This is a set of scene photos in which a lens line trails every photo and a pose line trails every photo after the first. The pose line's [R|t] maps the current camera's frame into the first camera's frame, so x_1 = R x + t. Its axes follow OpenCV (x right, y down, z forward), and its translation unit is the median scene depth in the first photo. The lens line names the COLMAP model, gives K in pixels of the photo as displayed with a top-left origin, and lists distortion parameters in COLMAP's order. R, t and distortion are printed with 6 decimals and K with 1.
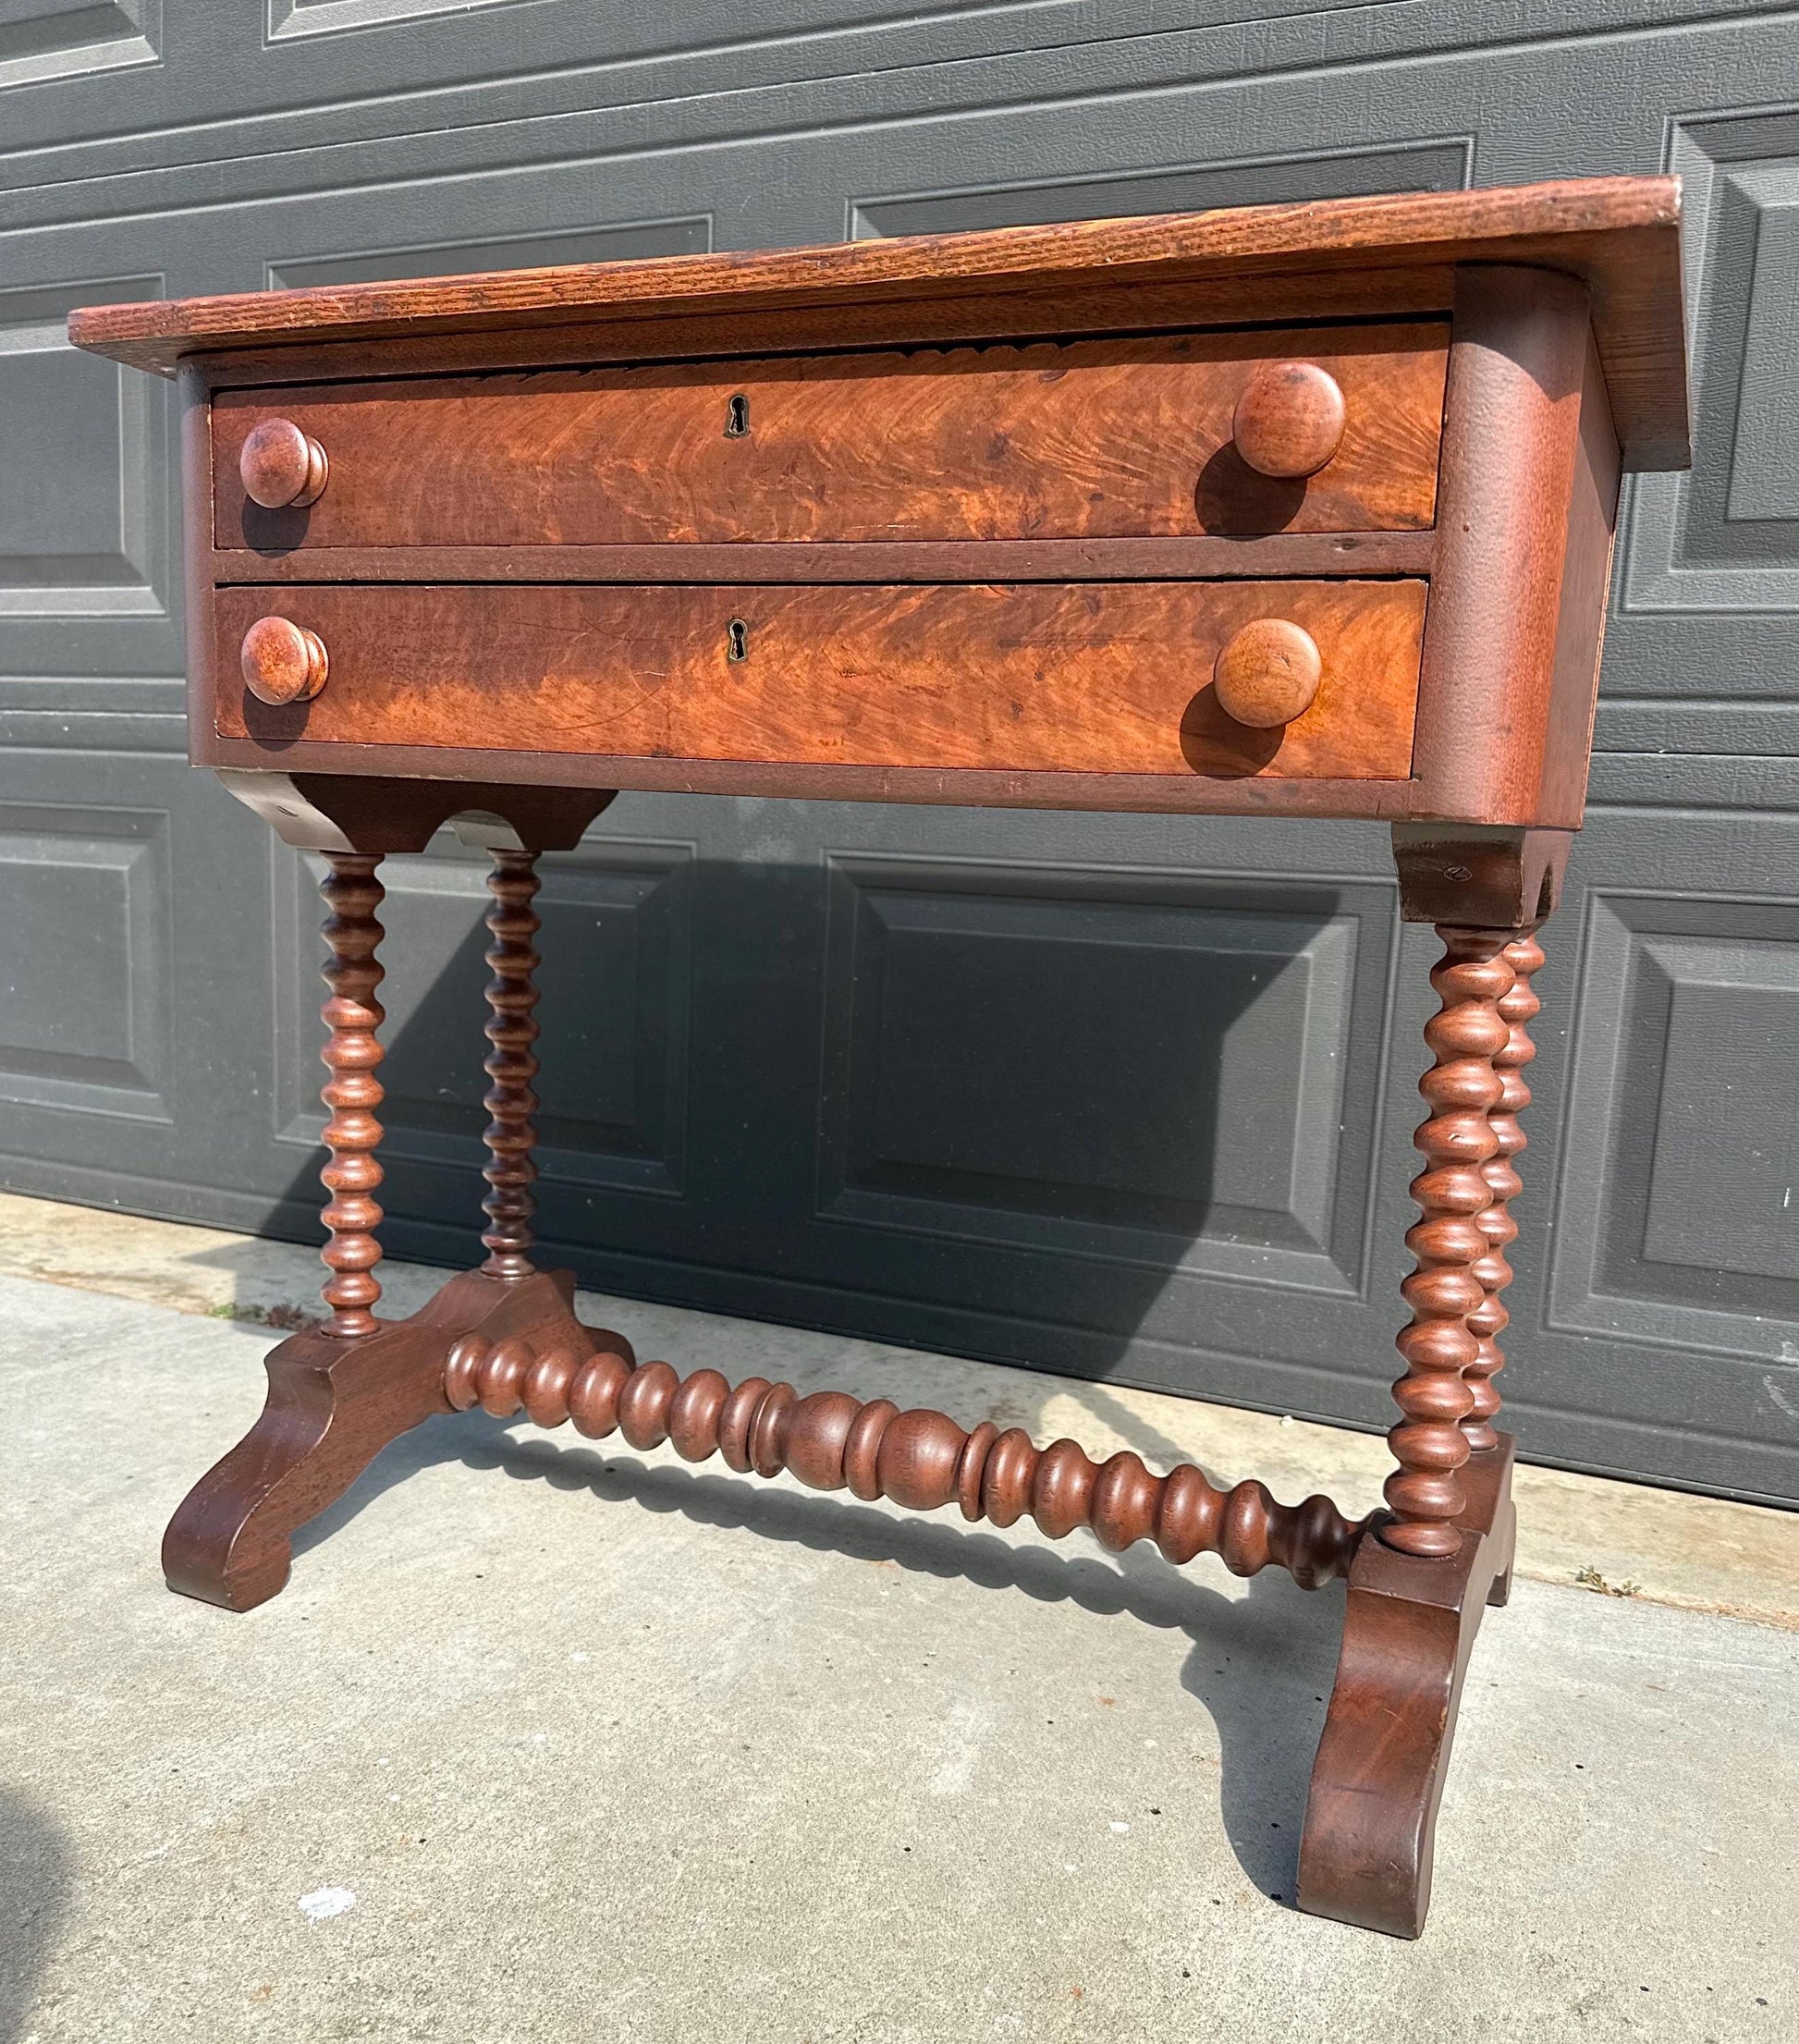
lens RADIAL K [[1733.8, 0, 932.2], [0, 1733.8, 1110.9], [0, 0, 1]] dist [0.060778, -0.091529]
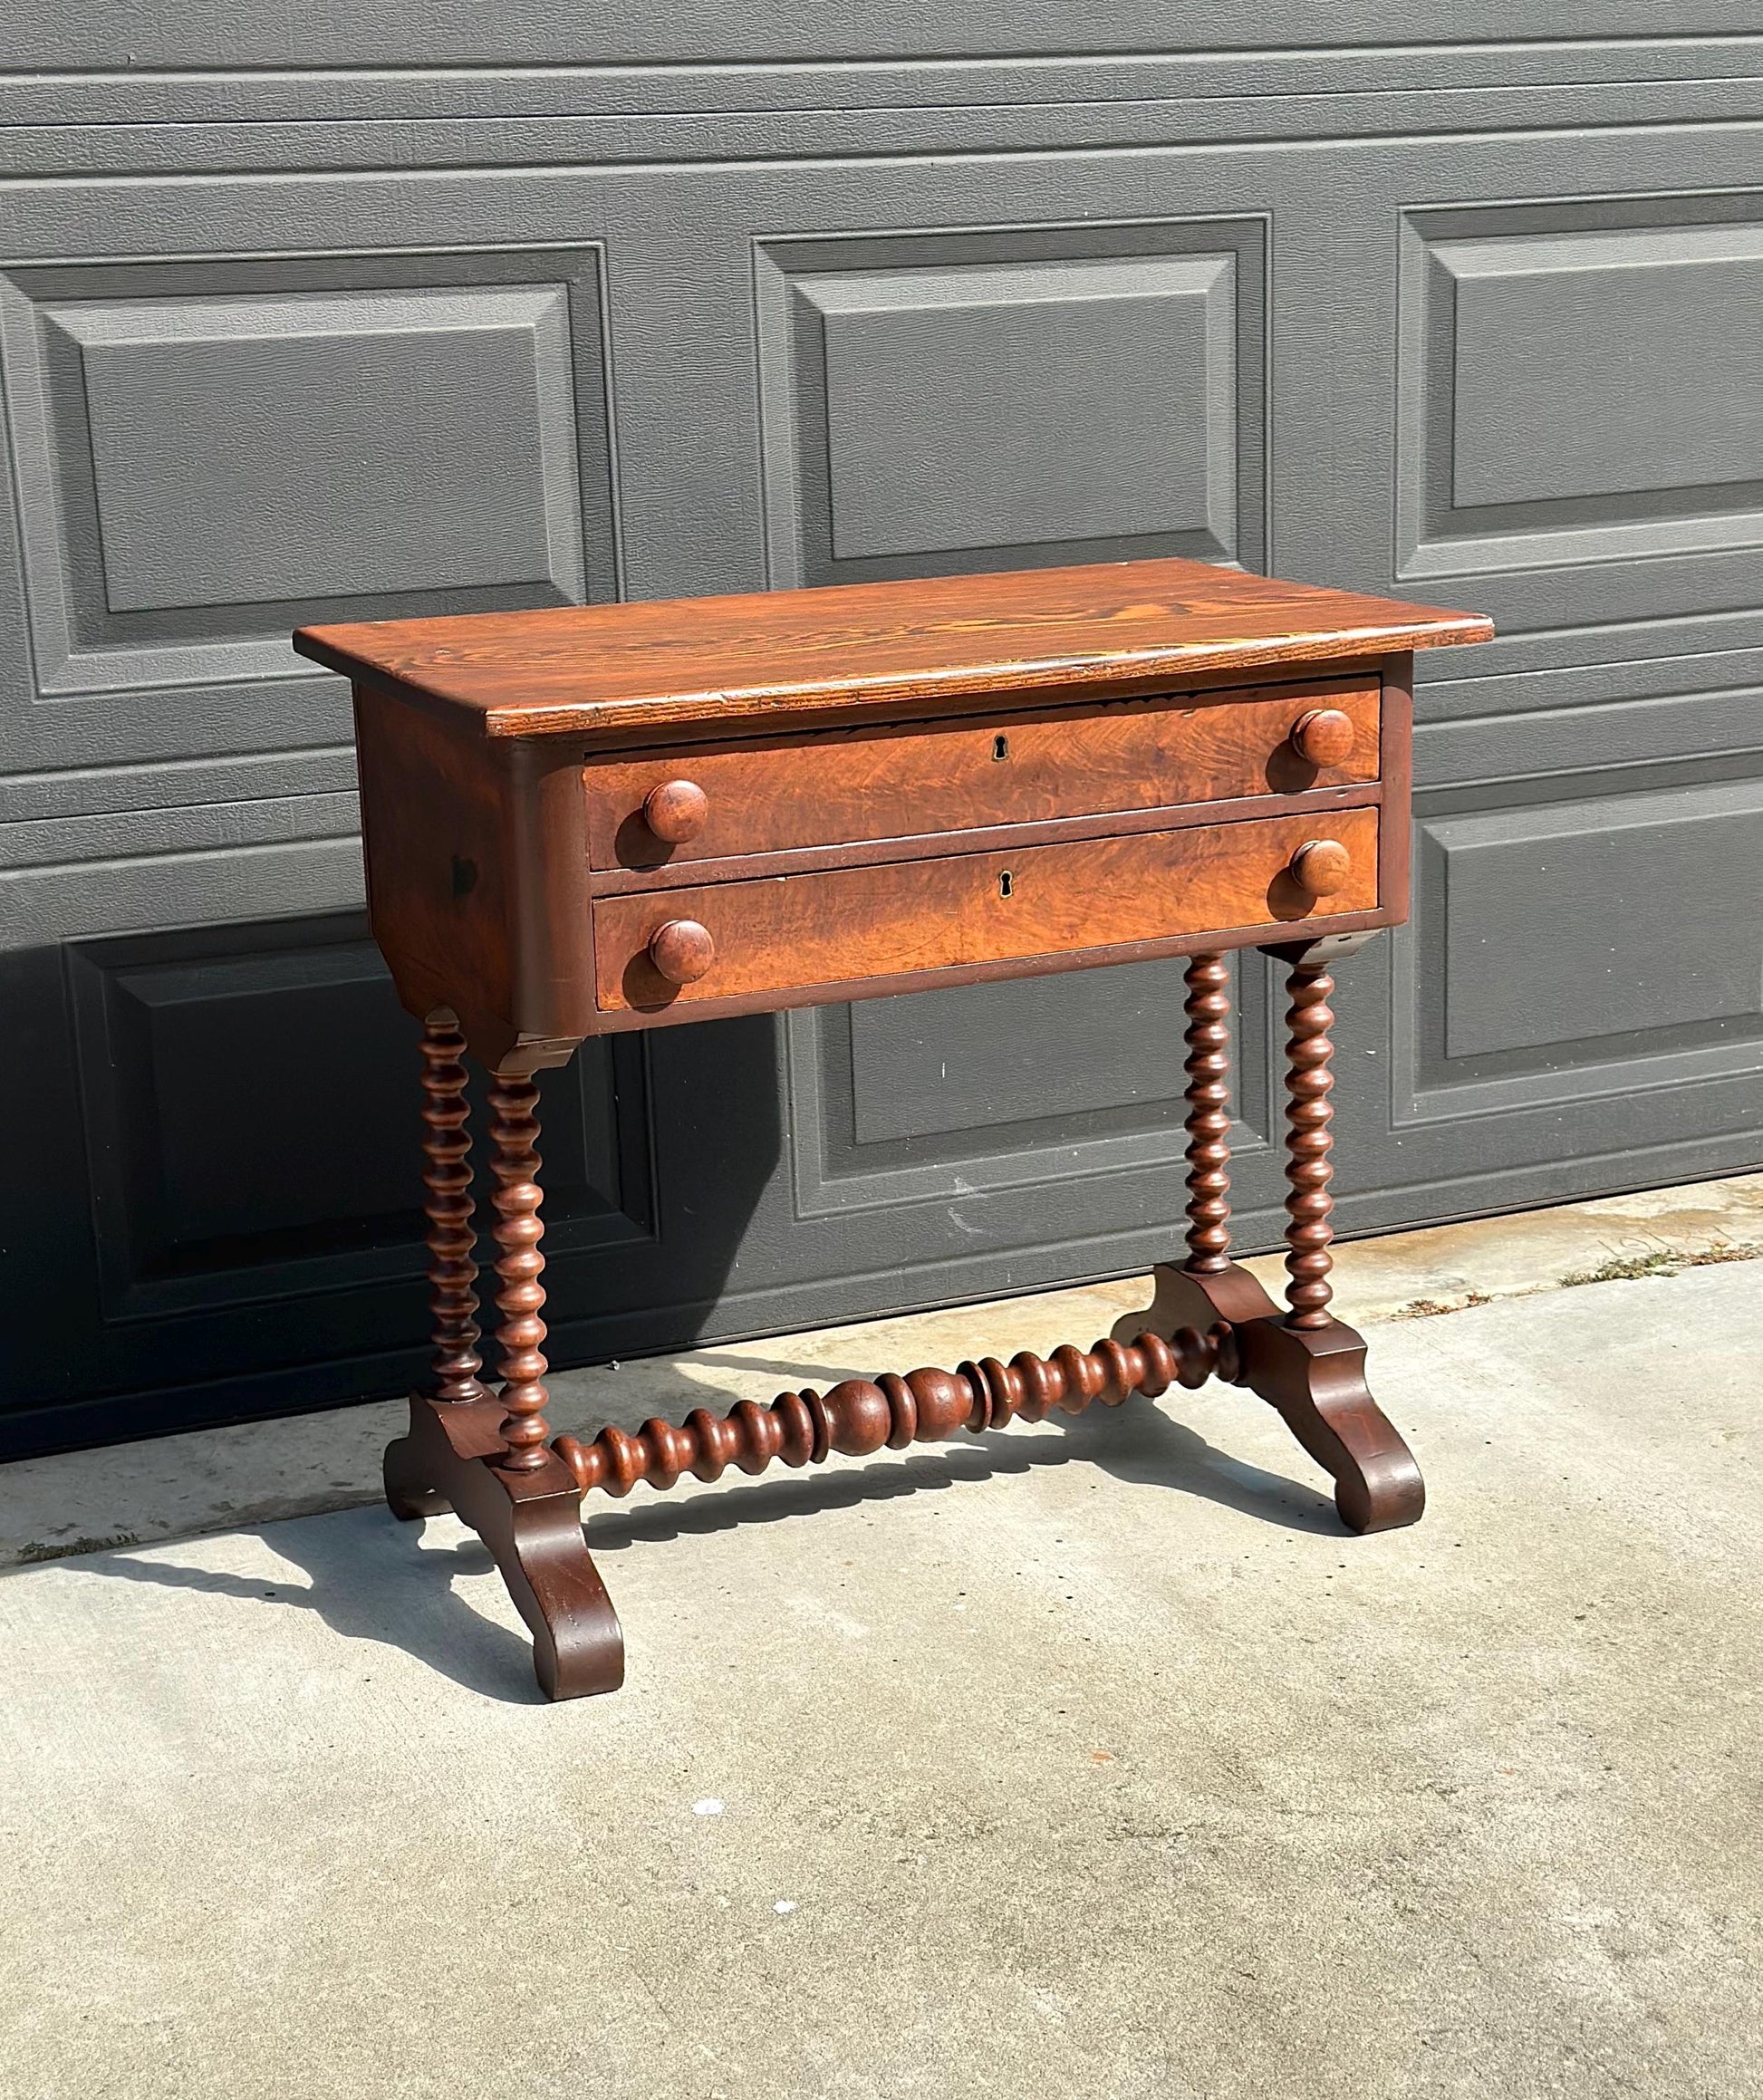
lens RADIAL K [[3495.2, 0, 858.5], [0, 3495.2, 1158.3], [0, 0, 1]] dist [0.145436, 0.000000]
pose [[0.678248, -0.266738, 0.684712, -2.334000], [0.183240, 0.963750, 0.193931, -0.648374], [-0.711620, -0.006067, 0.702539, -1.055034]]
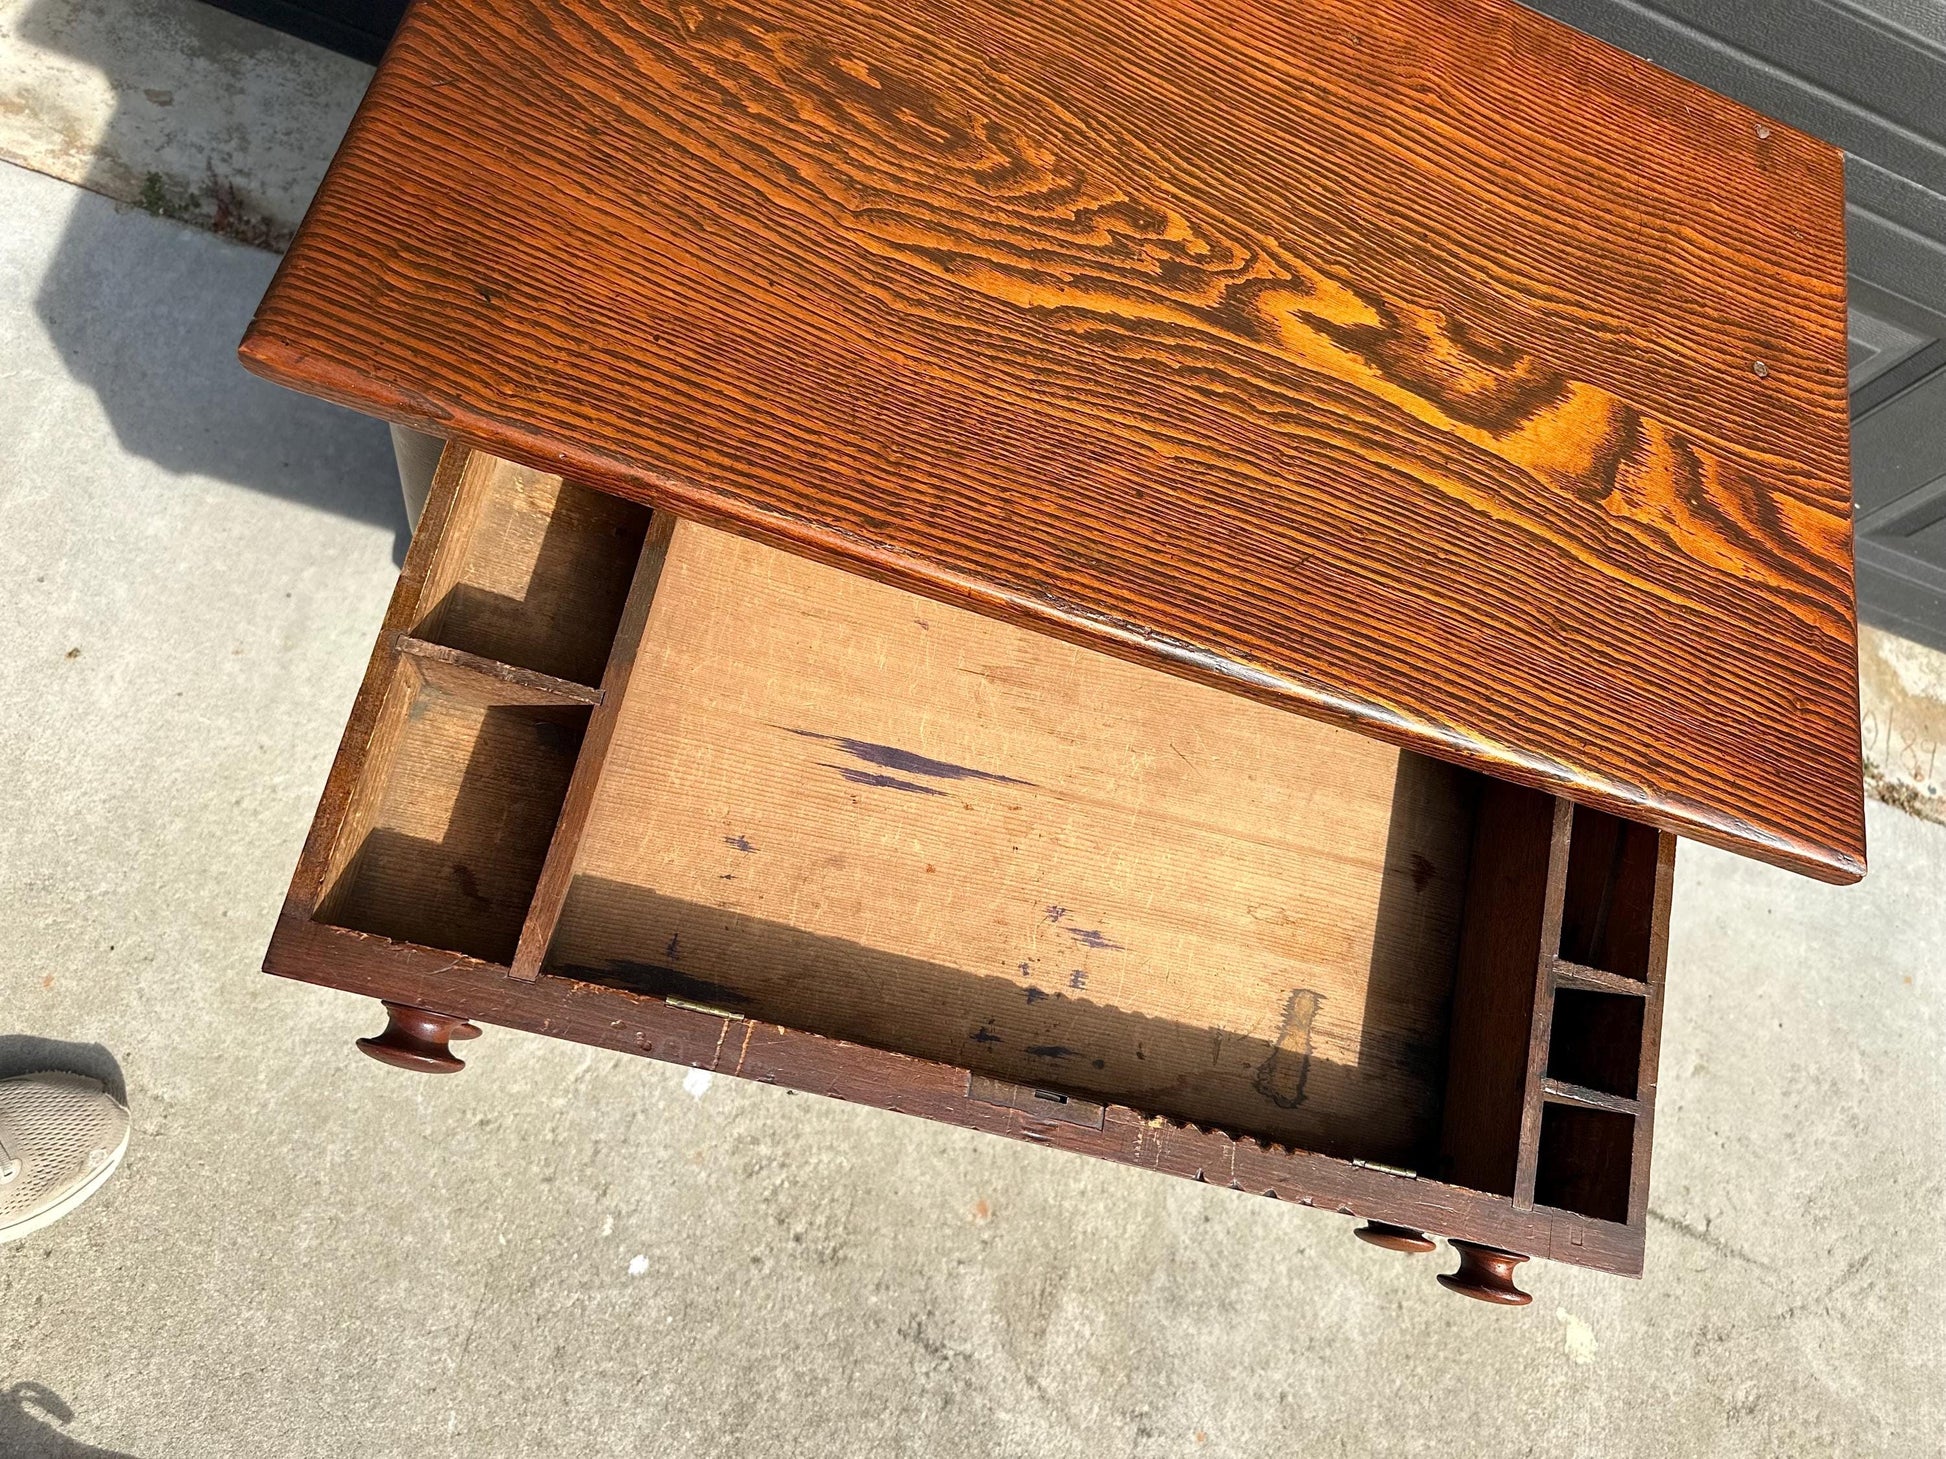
lens RADIAL K [[1392.5, 0, 969.7], [0, 1392.5, 719.2], [0, 0, 1]] dist [0.043333, -0.057801]
pose [[0.952412, -0.112318, 0.283365, -0.702391], [-0.203760, 0.456801, 0.865918, -1.096710], [-0.226700, -0.882449, 0.412177, 0.703668]]
